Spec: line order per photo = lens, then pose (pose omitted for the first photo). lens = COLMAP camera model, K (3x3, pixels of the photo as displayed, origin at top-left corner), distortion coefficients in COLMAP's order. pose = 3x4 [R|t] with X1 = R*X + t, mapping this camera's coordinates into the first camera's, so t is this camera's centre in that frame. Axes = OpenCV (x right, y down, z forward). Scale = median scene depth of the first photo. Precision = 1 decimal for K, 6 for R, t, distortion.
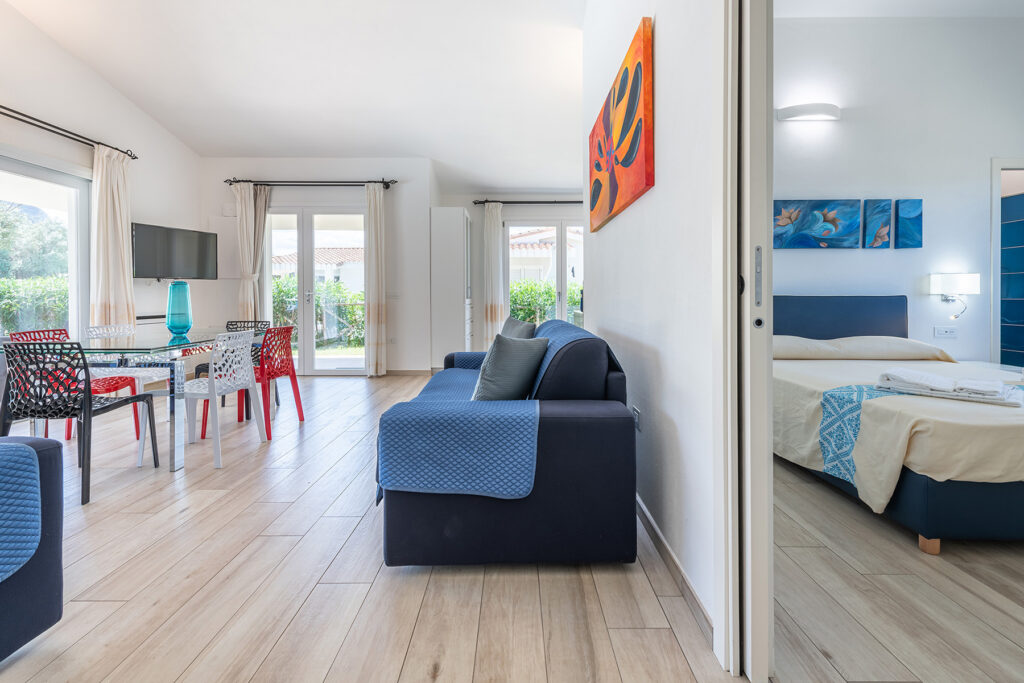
lens RADIAL K [[453.6, 0, 515.2], [0, 453.6, 296.7], [0, 0, 1]] dist [0.003265, 0.000263]
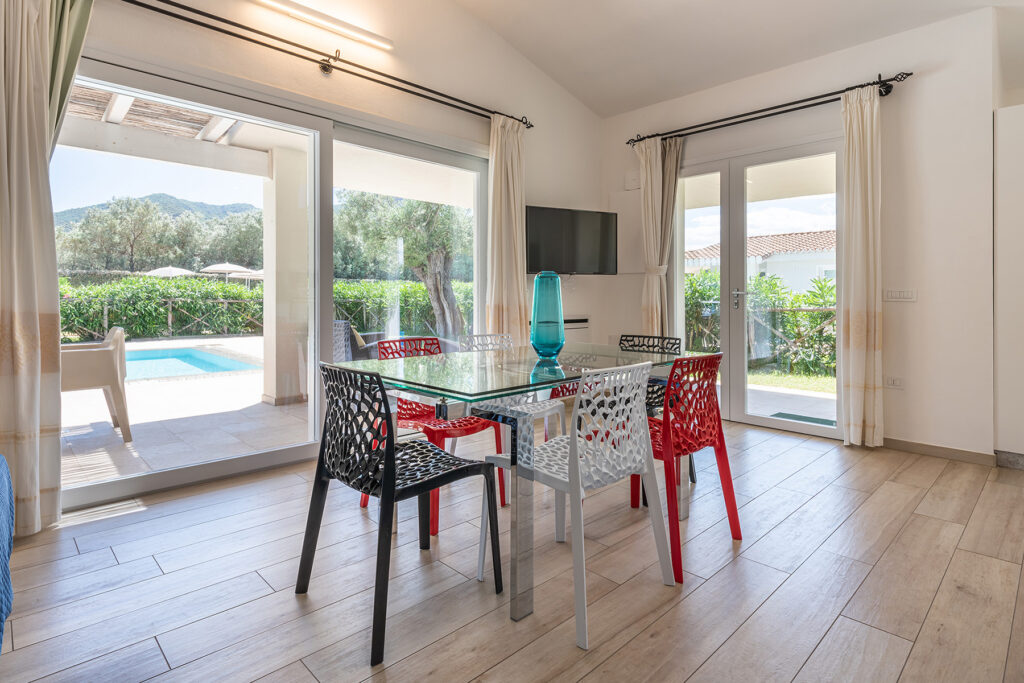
lens RADIAL K [[530.9, 0, 517.4], [0, 530.9, 298.3], [0, 0, 1]] dist [0.003496, -0.000075]
pose [[0.699209, 0.004484, -0.714903, -0.169253], [-0.005658, 0.999984, 0.000739, 0.001780], [0.714895, 0.003528, 0.699223, 0.315835]]
